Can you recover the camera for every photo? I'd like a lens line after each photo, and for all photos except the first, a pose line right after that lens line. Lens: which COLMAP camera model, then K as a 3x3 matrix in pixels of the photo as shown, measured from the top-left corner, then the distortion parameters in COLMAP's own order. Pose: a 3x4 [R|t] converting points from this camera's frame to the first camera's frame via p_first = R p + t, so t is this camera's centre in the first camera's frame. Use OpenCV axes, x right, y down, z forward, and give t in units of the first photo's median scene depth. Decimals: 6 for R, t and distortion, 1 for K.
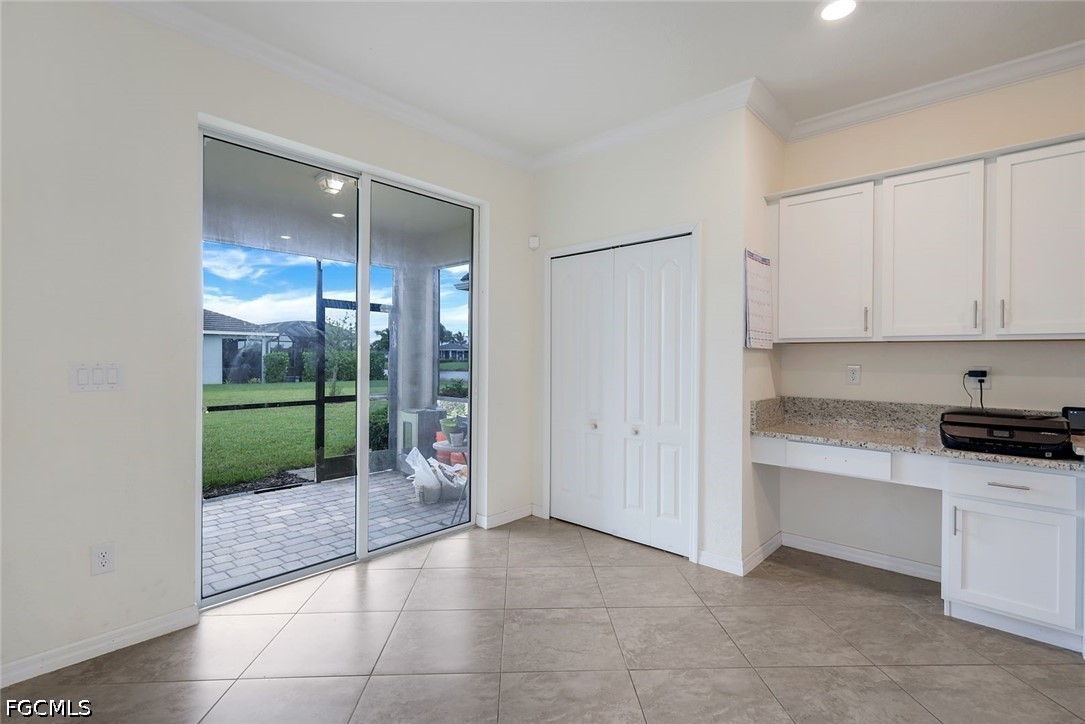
lens RADIAL K [[493.0, 0, 521.8], [0, 493.0, 357.3], [0, 0, 1]] dist [-0.005971, -0.000285]
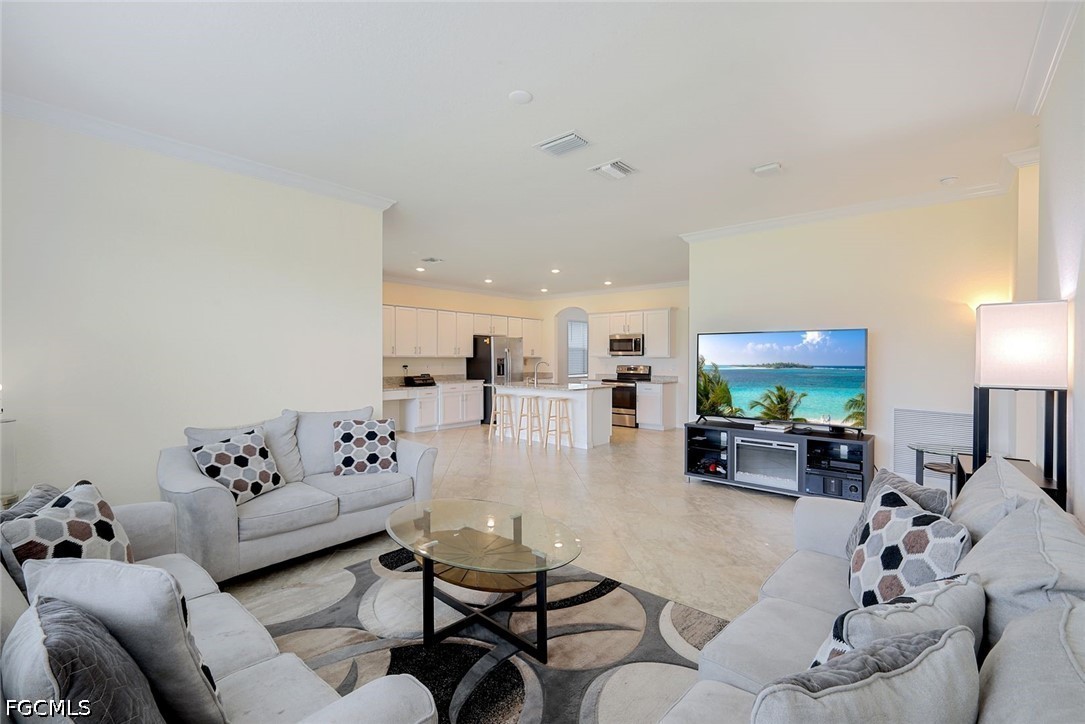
lens RADIAL K [[493.0, 0, 543.5], [0, 493.0, 358.6], [0, 0, 1]] dist [-0.005971, -0.000285]
pose [[-0.041556, -0.016627, 0.998998, -2.194745], [-0.006273, 0.999846, 0.016380, -0.071256], [-0.999116, -0.005586, -0.041654, 0.148459]]
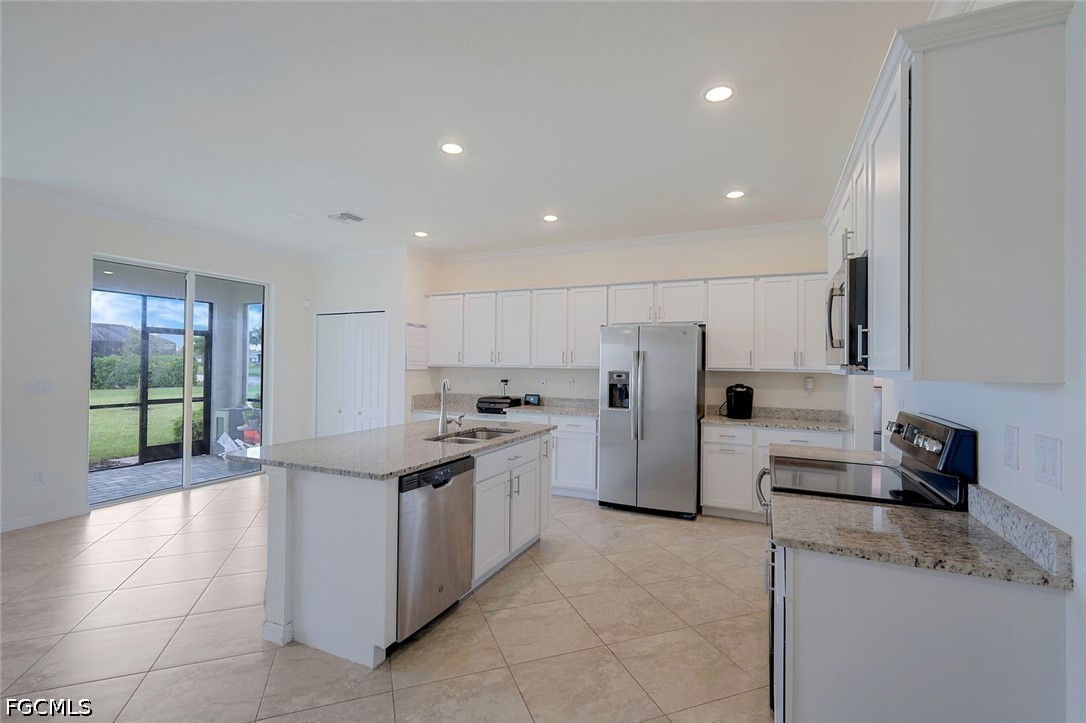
lens RADIAL K [[493.5, 0, 546.1], [0, 493.5, 360.9], [0, 0, 1]] dist [-0.005971, -0.000285]
pose [[0.940409, 0.008543, 0.339939, 0.277656], [-0.006638, 0.999955, -0.006766, -0.041098], [-0.339981, 0.004106, 0.940423, -1.073512]]
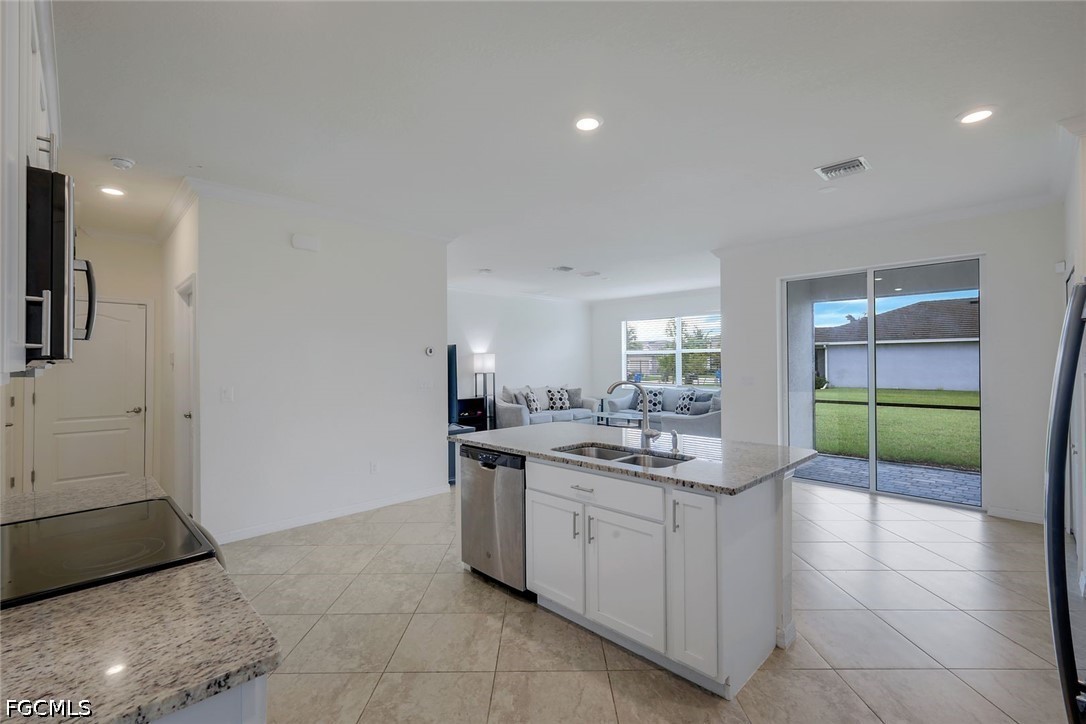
lens RADIAL K [[493.5, 0, 552.6], [0, 493.5, 362.6], [0, 0, 1]] dist [-0.005971, -0.000285]
pose [[-0.029961, -0.002918, -0.999547, 1.466295], [0.002880, 0.999991, -0.003005, -0.038541], [0.999547, -0.002968, -0.029952, 0.014876]]
